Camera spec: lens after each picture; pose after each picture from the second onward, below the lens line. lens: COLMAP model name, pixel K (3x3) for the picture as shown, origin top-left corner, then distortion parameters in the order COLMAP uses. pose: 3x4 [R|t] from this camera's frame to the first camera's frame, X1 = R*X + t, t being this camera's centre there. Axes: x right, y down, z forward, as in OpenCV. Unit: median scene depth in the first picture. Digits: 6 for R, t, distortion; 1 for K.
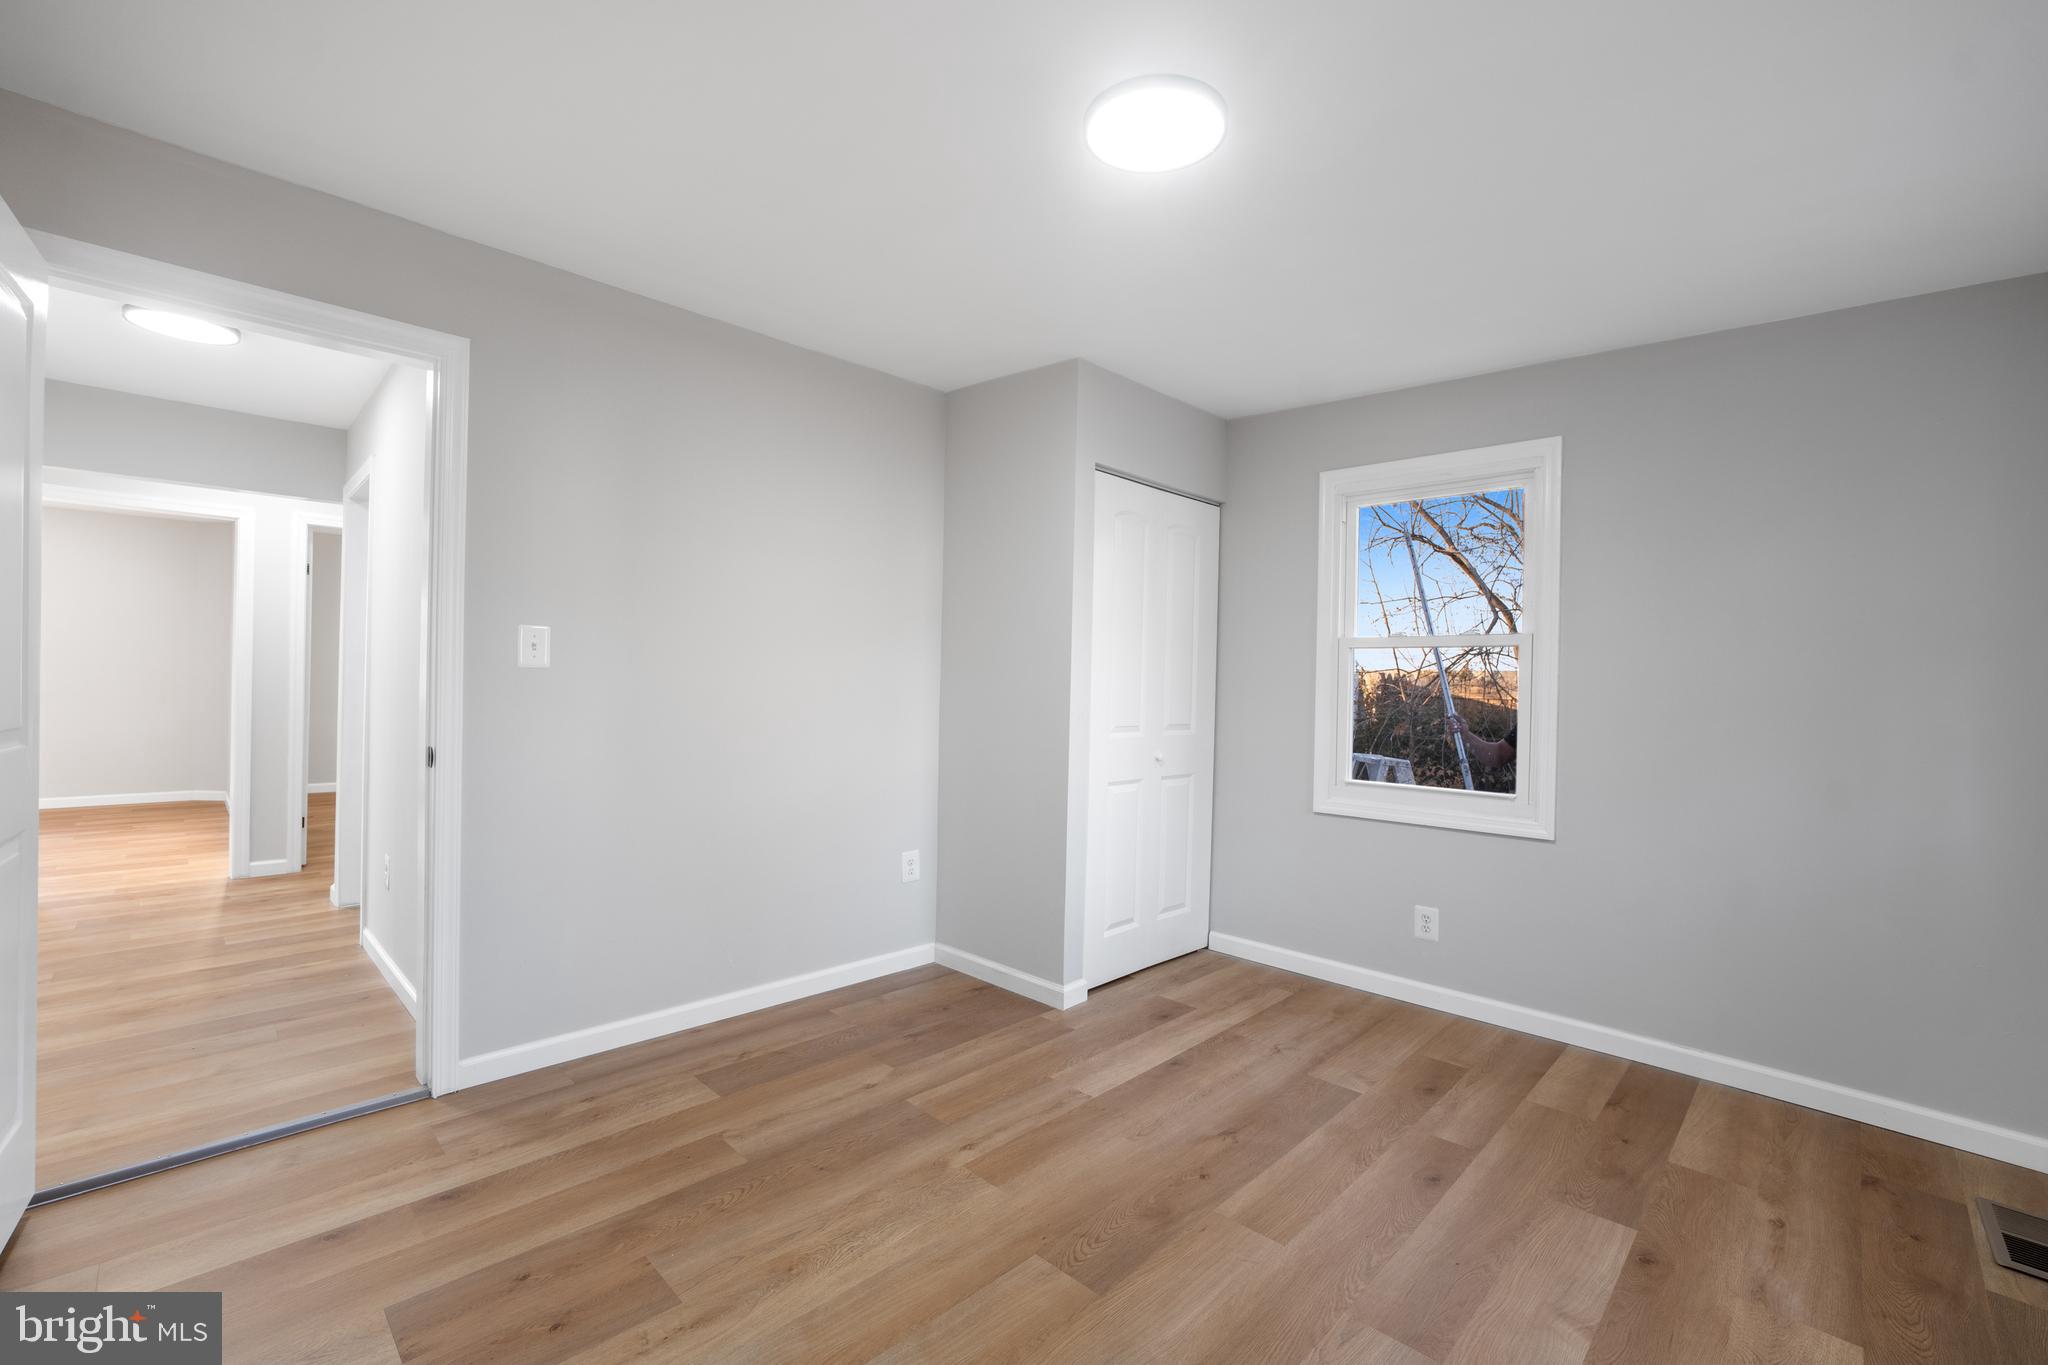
lens RADIAL K [[864.1, 0, 1030.1], [0, 864.1, 677.5], [0, 0, 1]] dist [-0.041065, 0.016441]
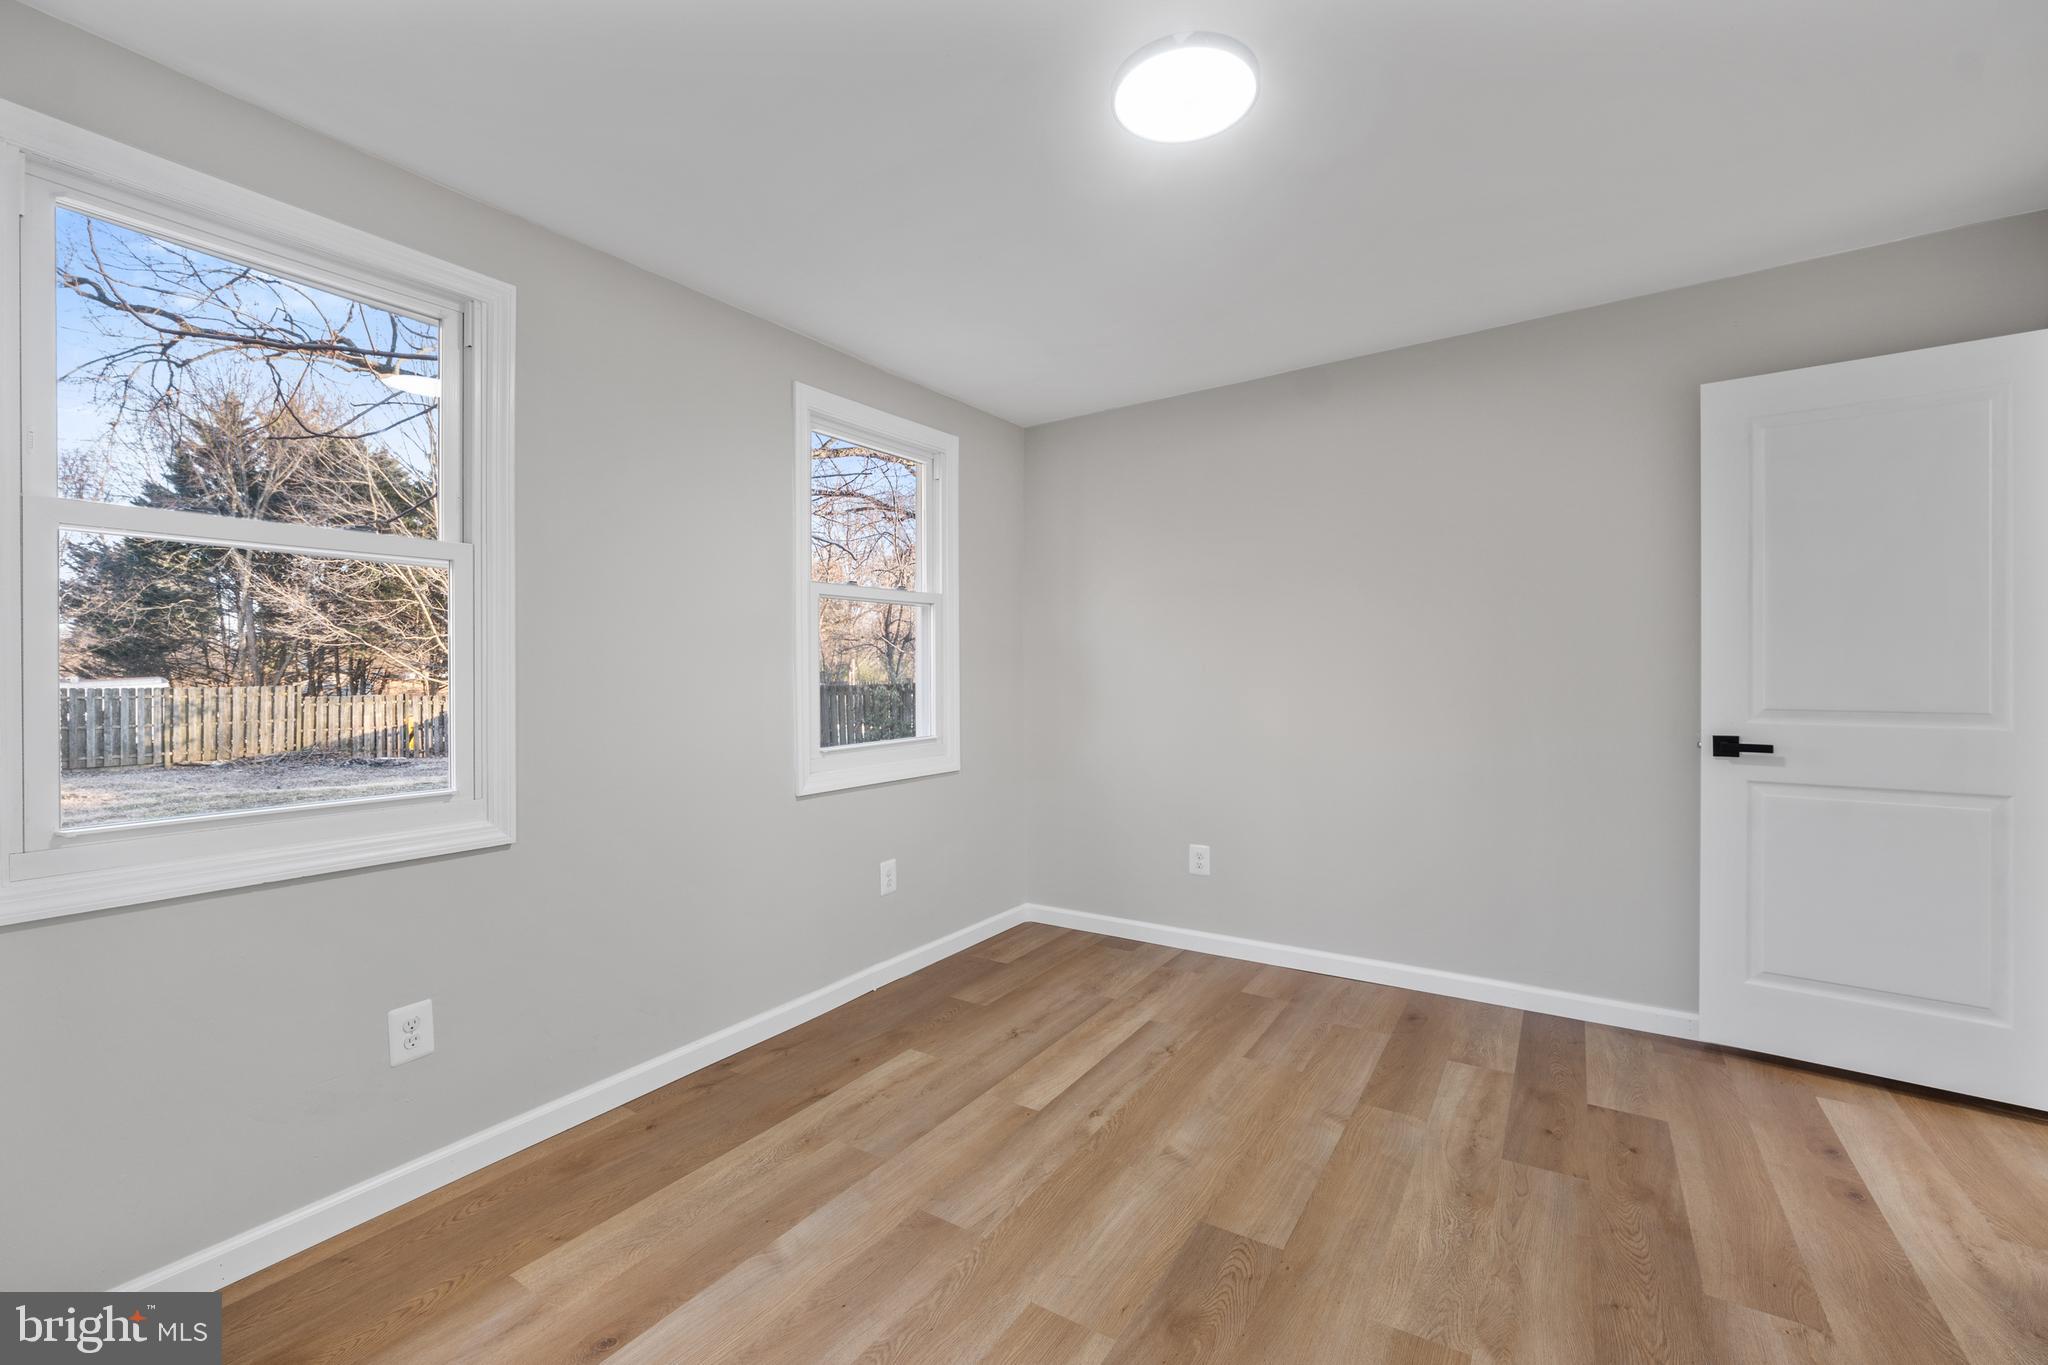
lens RADIAL K [[864.1, 0, 1030.1], [0, 864.1, 677.5], [0, 0, 1]] dist [-0.041065, 0.016441]
pose [[-0.977637, -0.015883, -0.209699, 0.369698], [-0.015275, 0.999873, -0.004519, 0.022549], [0.209744, -0.001215, -0.977756, 1.386738]]
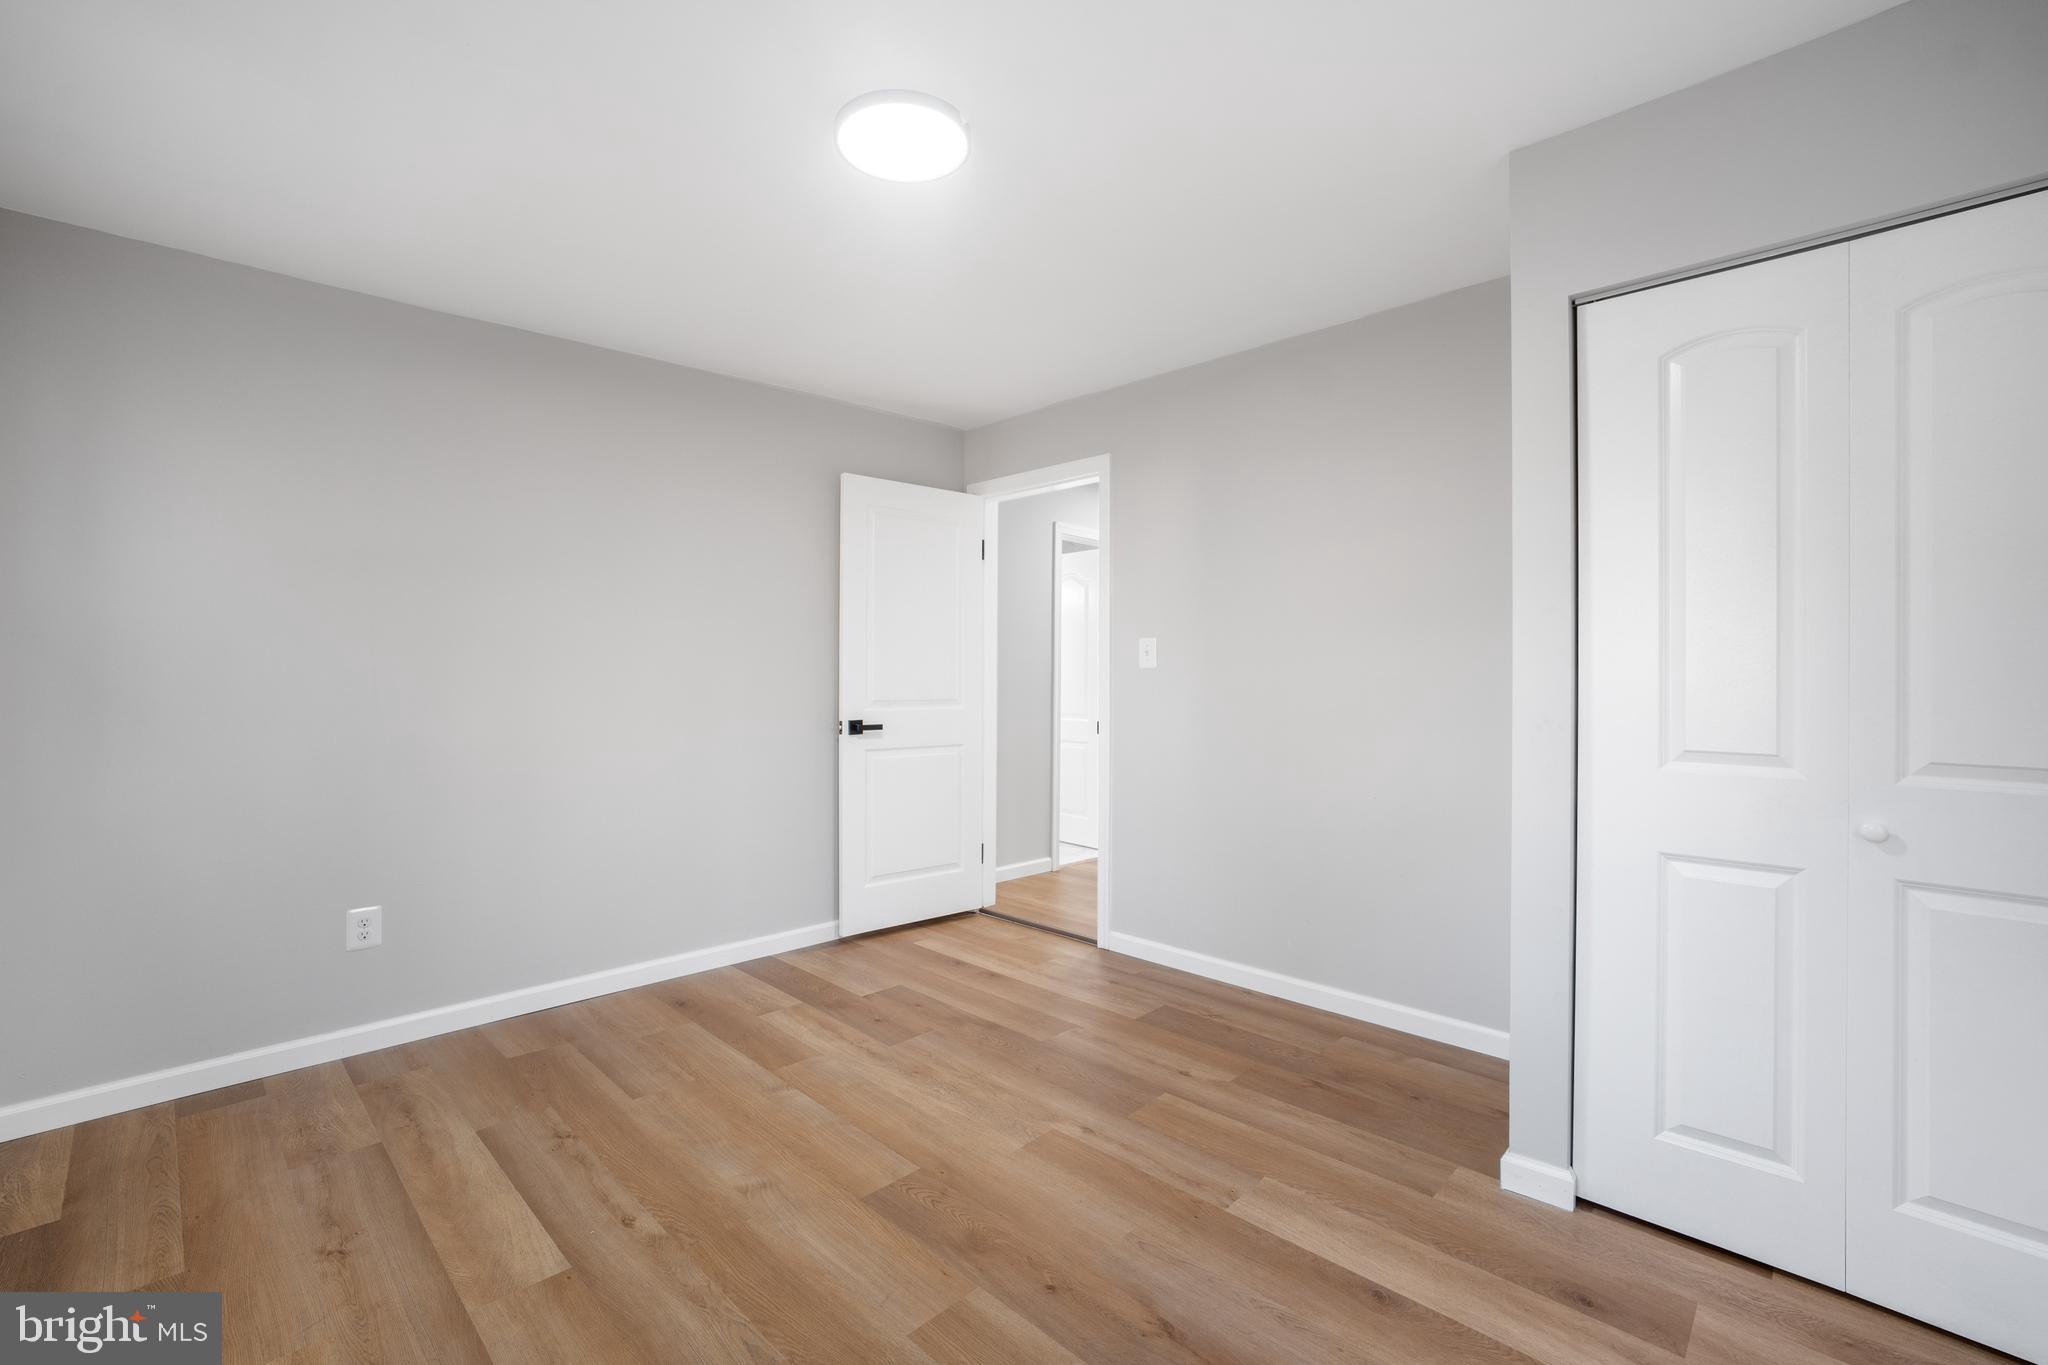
lens RADIAL K [[864.1, 0, 1030.1], [0, 864.1, 677.5], [0, 0, 1]] dist [-0.041065, 0.016441]
pose [[0.010935, -0.018188, -0.999775, 0.854446], [0.001742, 0.999833, -0.018170, 0.029630], [0.999939, -0.001543, 0.010965, 0.832404]]
